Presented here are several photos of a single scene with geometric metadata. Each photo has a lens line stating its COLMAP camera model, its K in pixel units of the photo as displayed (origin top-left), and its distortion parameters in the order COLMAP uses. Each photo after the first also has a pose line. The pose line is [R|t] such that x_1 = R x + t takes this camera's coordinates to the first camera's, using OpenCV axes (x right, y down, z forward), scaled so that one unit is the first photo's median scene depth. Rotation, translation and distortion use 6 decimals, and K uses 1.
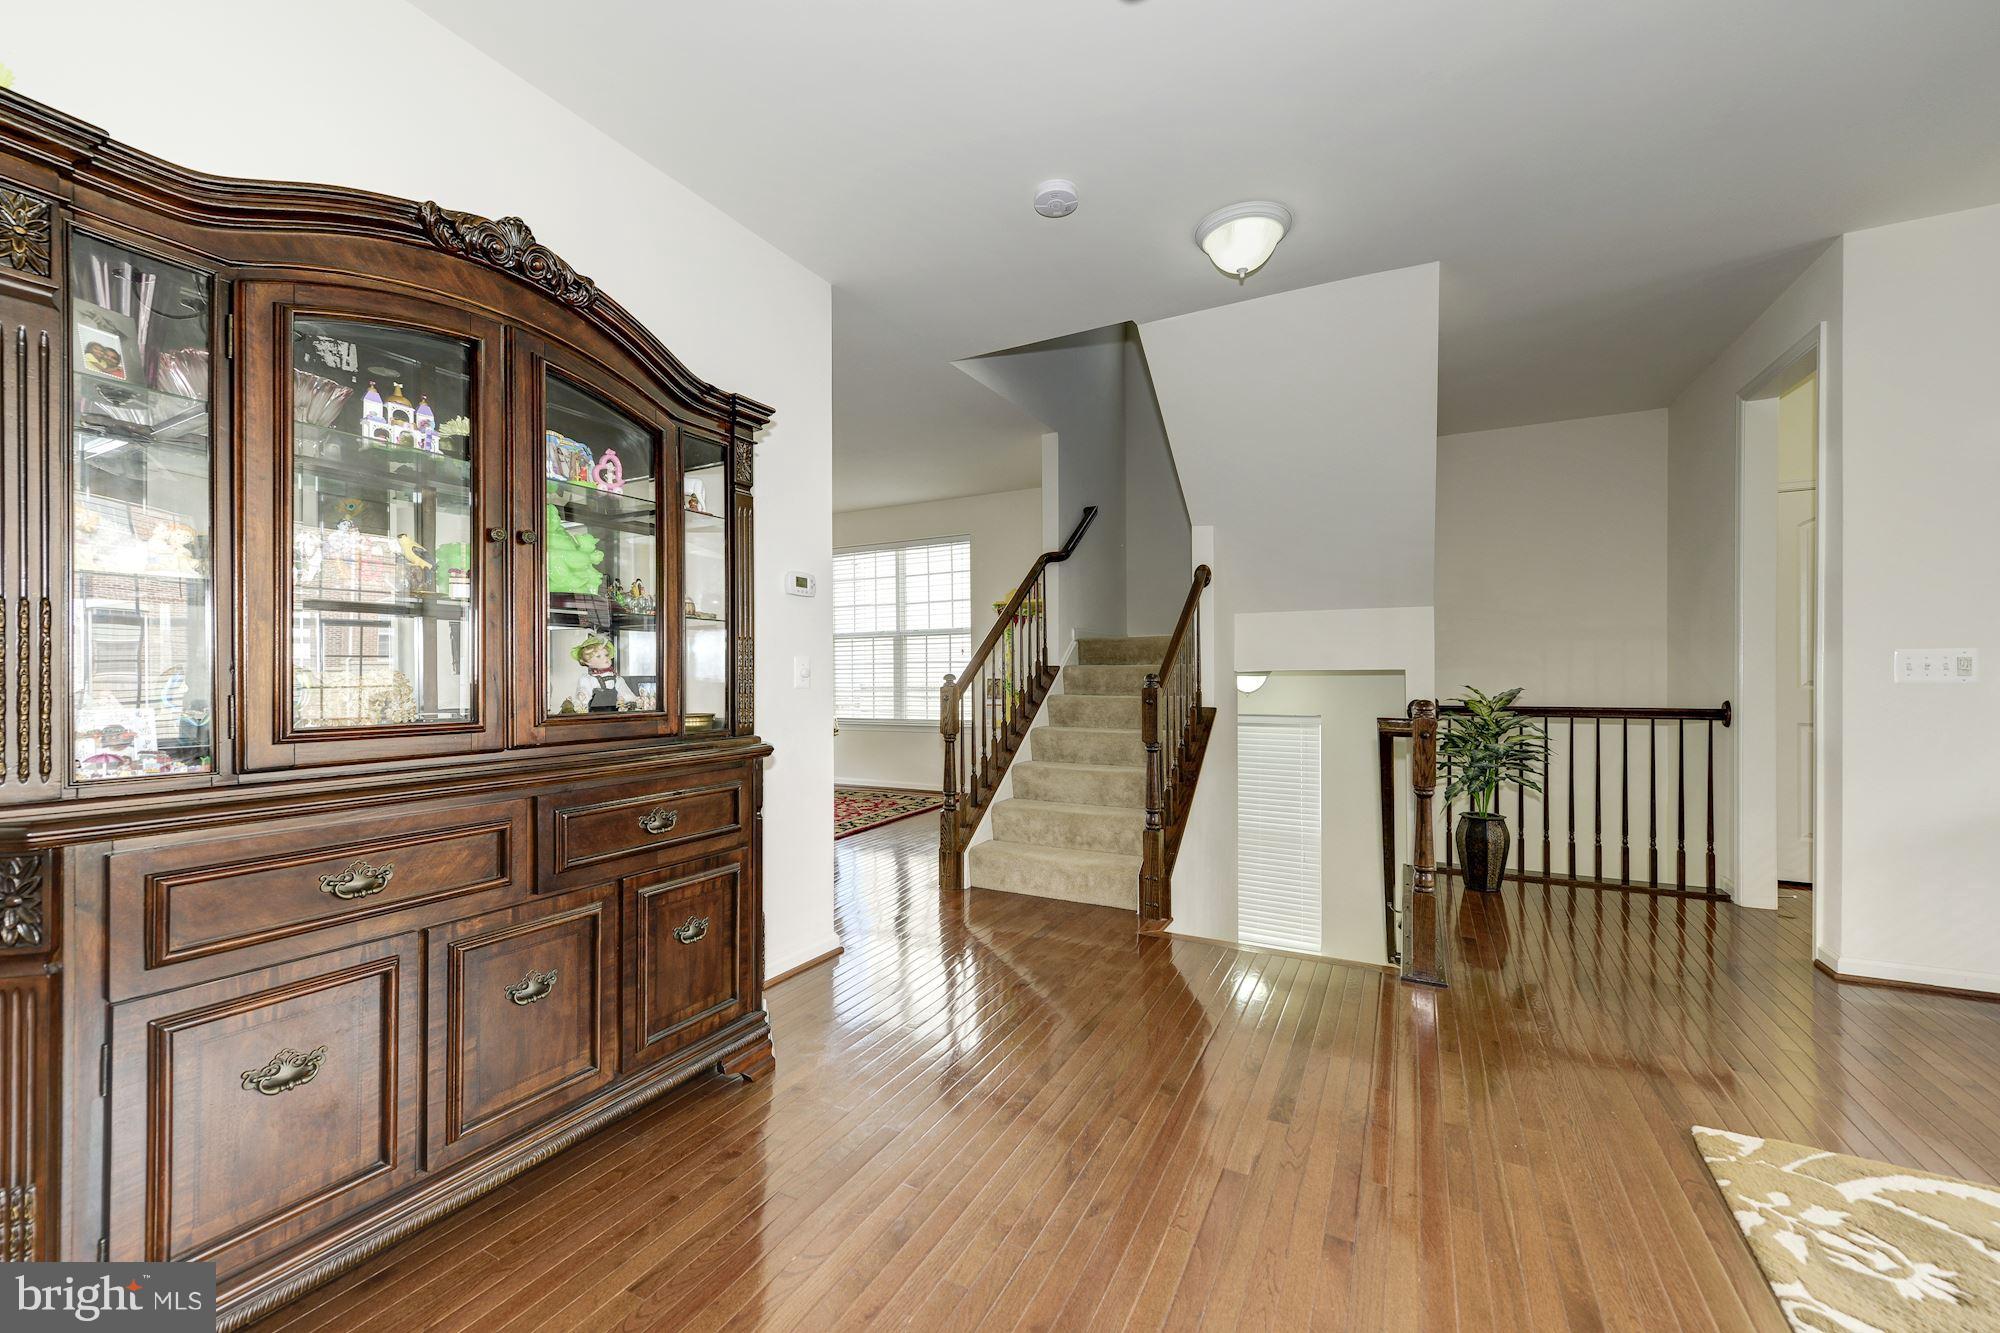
lens RADIAL K [[781.8, 0, 994.3], [0, 781.8, 679.6], [0, 0, 1]] dist [0.003090, -0.001675]
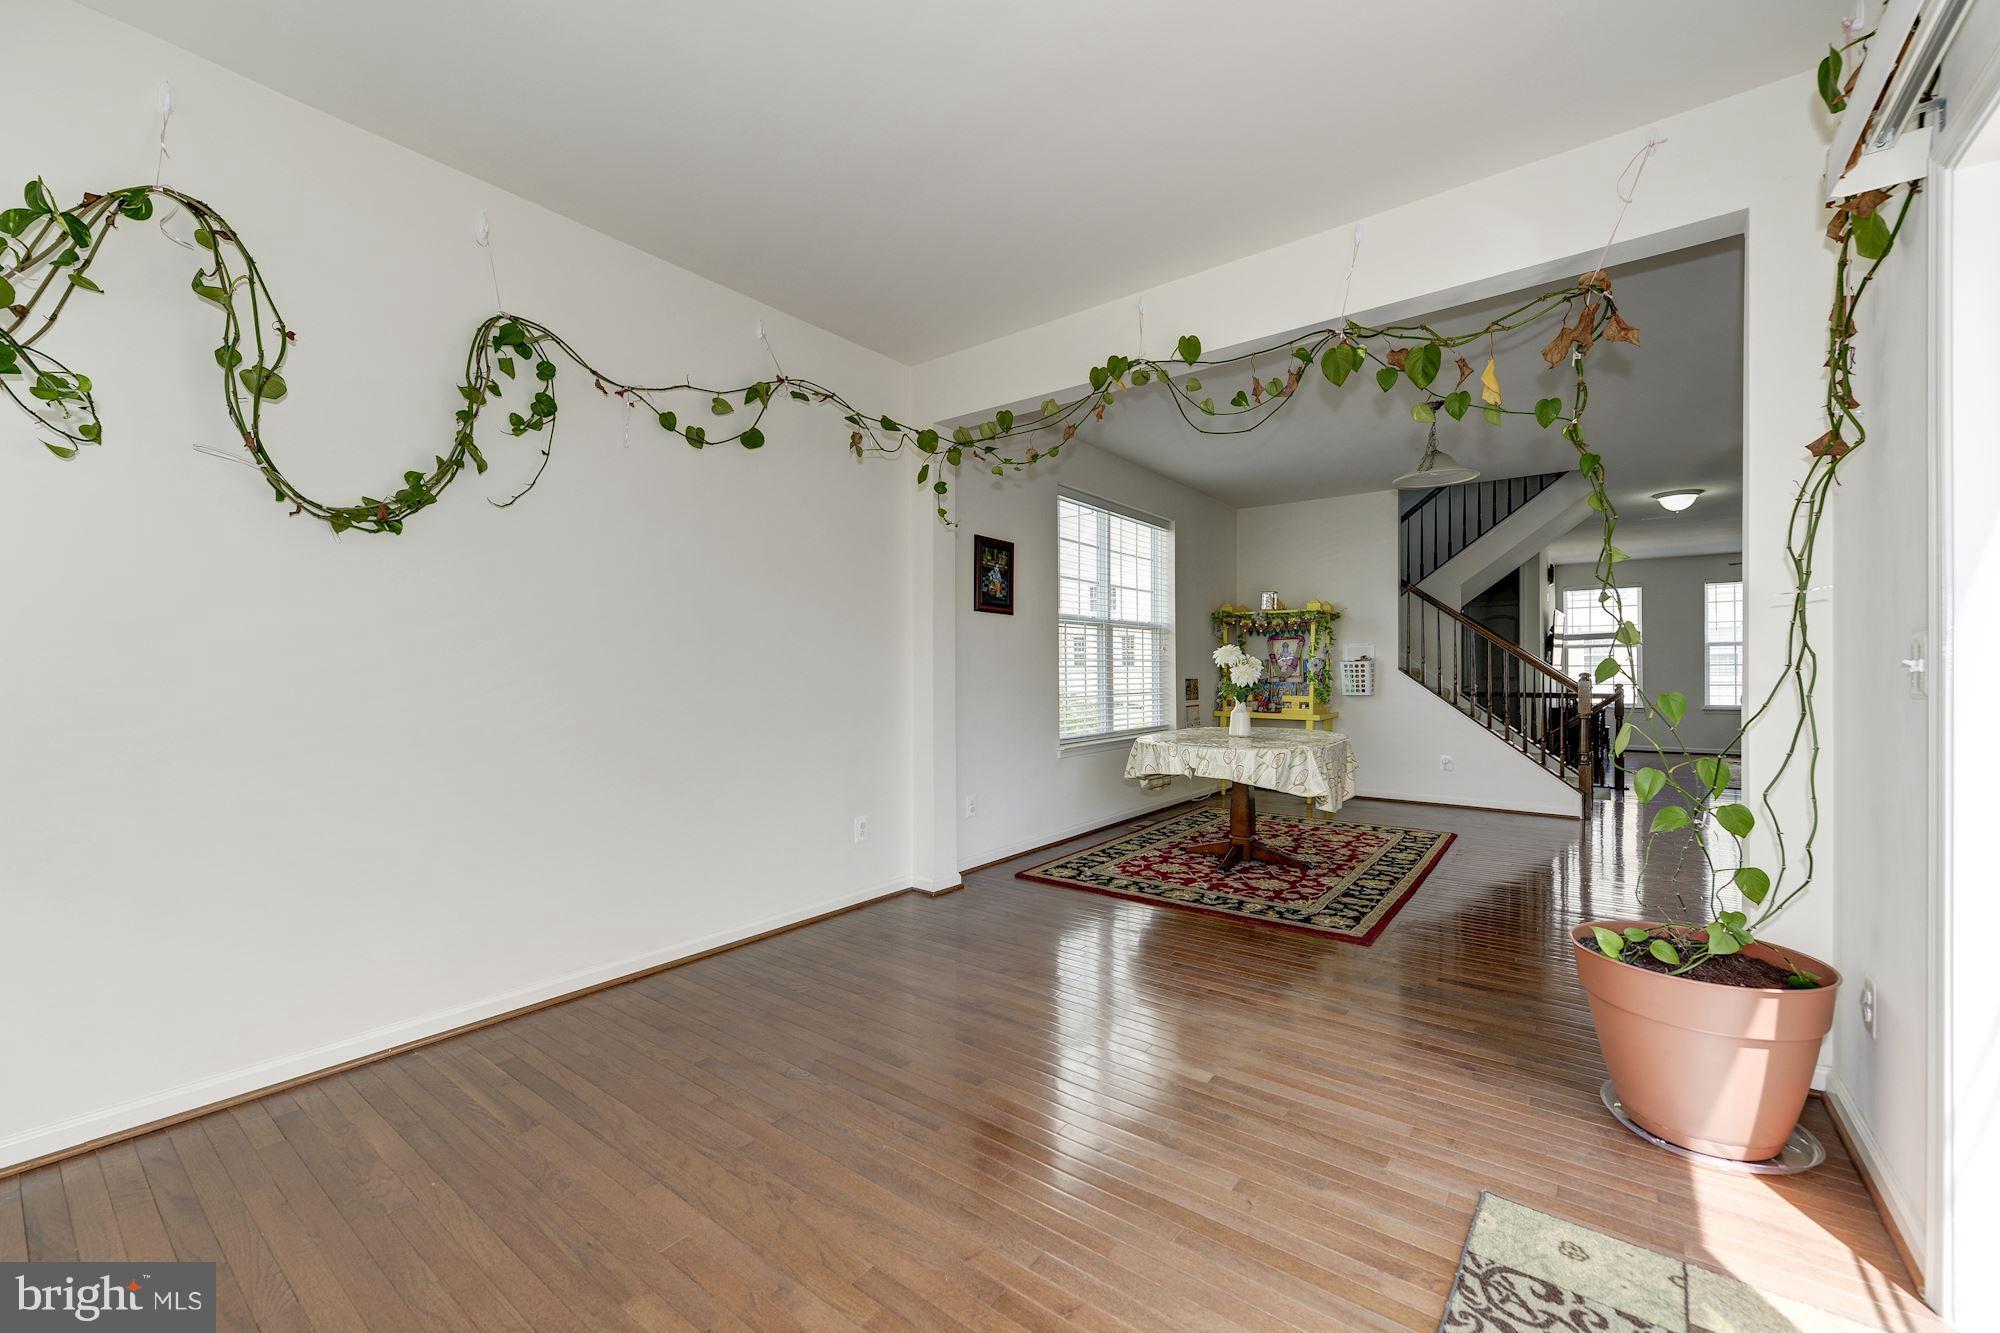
lens RADIAL K [[781.8, 0, 1000.8], [0, 781.8, 669.2], [0, 0, 1]] dist [0.003090, -0.001675]
pose [[0.169264, 0.009998, 0.985520, -1.770161], [0.007566, 0.999906, -0.011444, -0.006575], [-0.985542, 0.009394, 0.169173, 1.906796]]
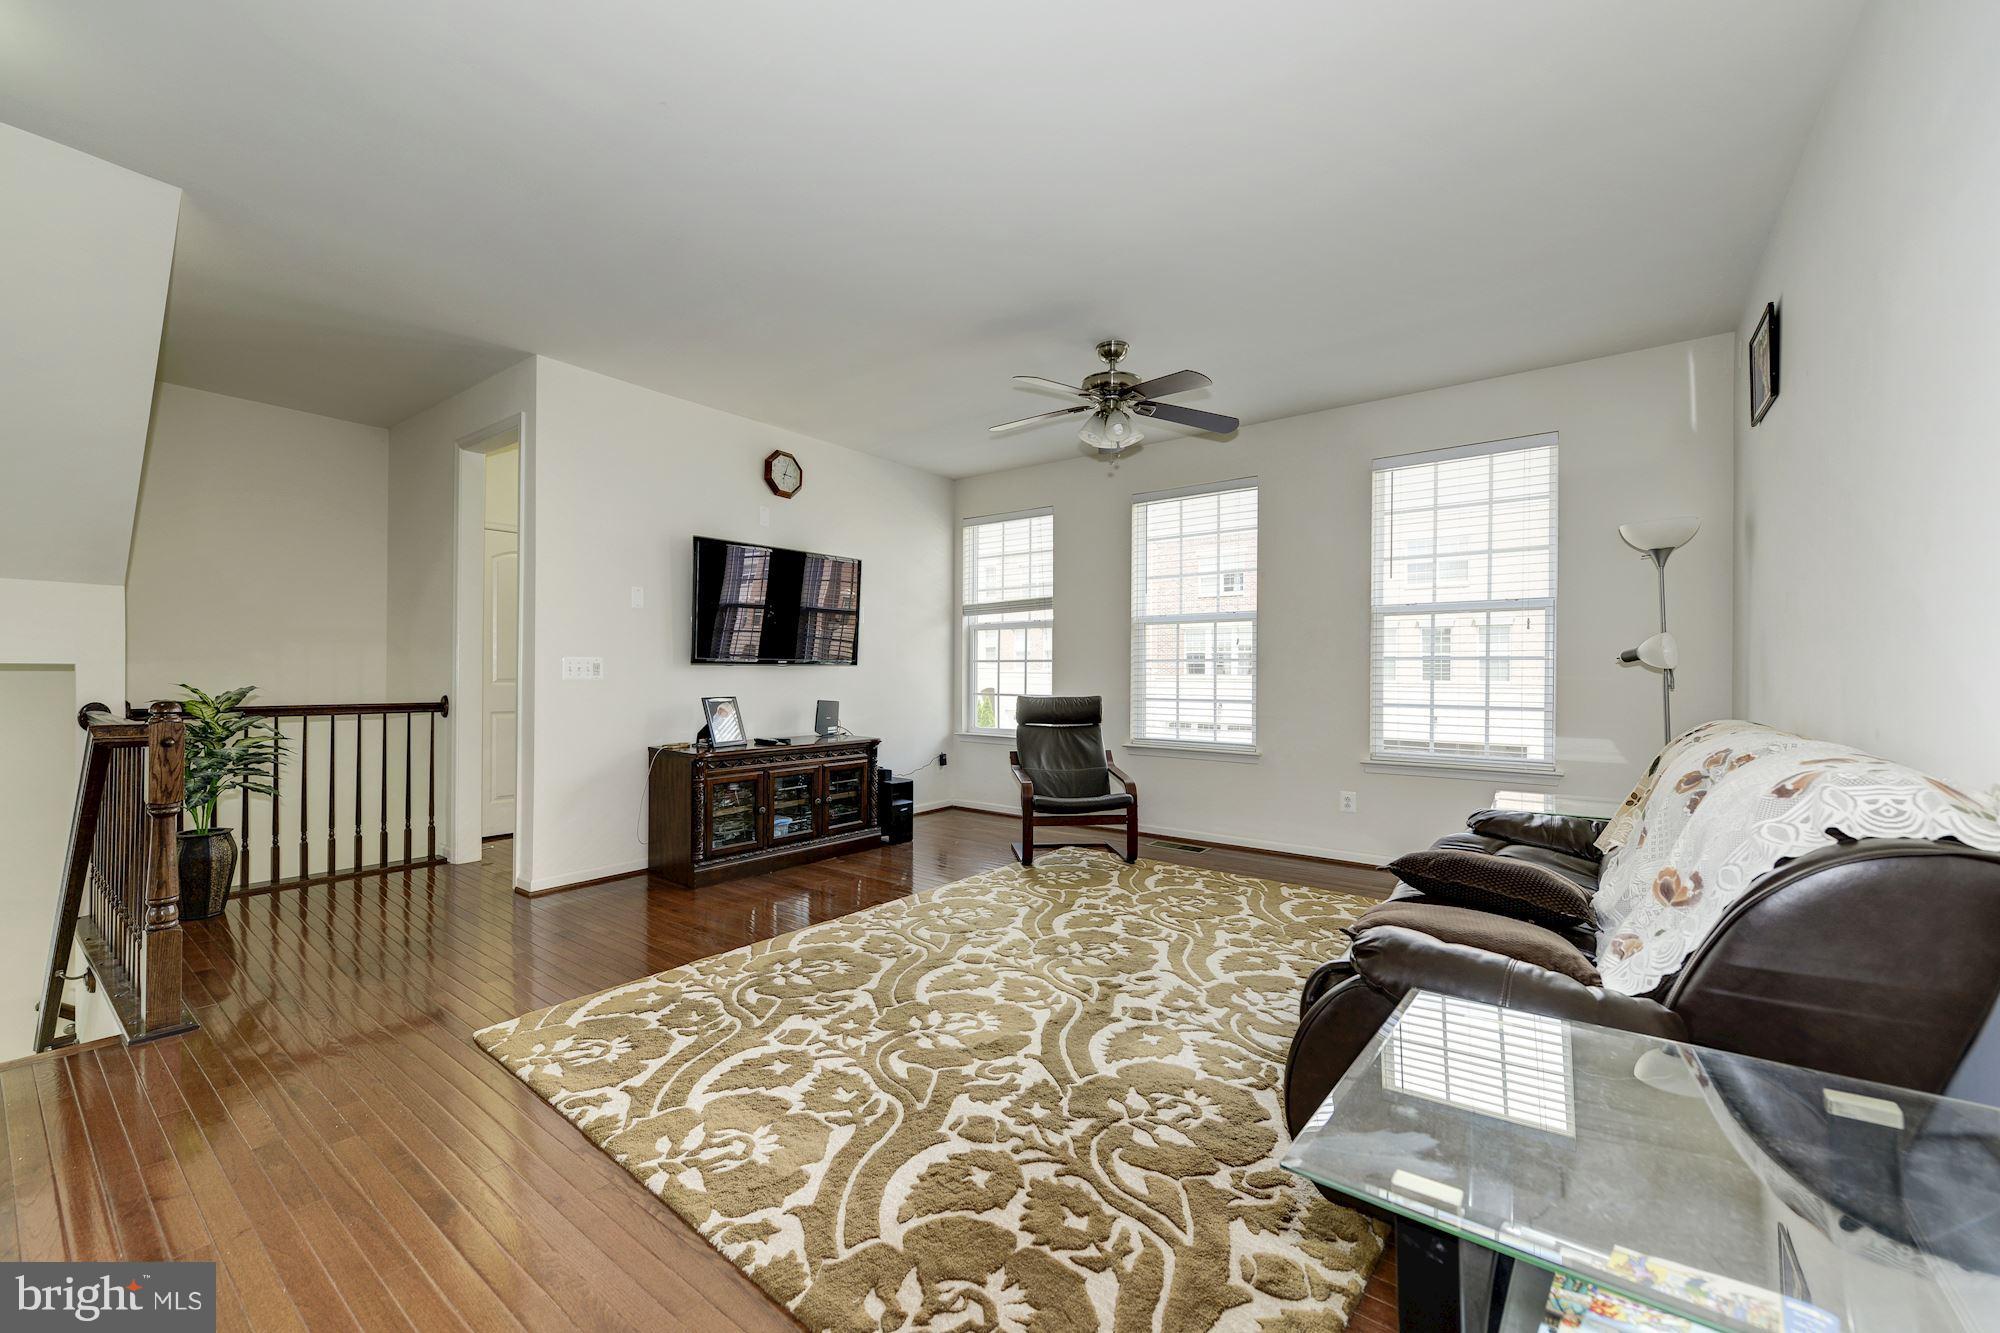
lens RADIAL K [[781.8, 0, 991.8], [0, 781.8, 674.8], [0, 0, 1]] dist [0.003090, -0.001675]
pose [[0.157089, 0.005352, 0.987570, -0.105096], [-0.001751, 0.999985, -0.005140, 0.001113], [-0.987583, -0.000921, 0.157096, -0.007457]]
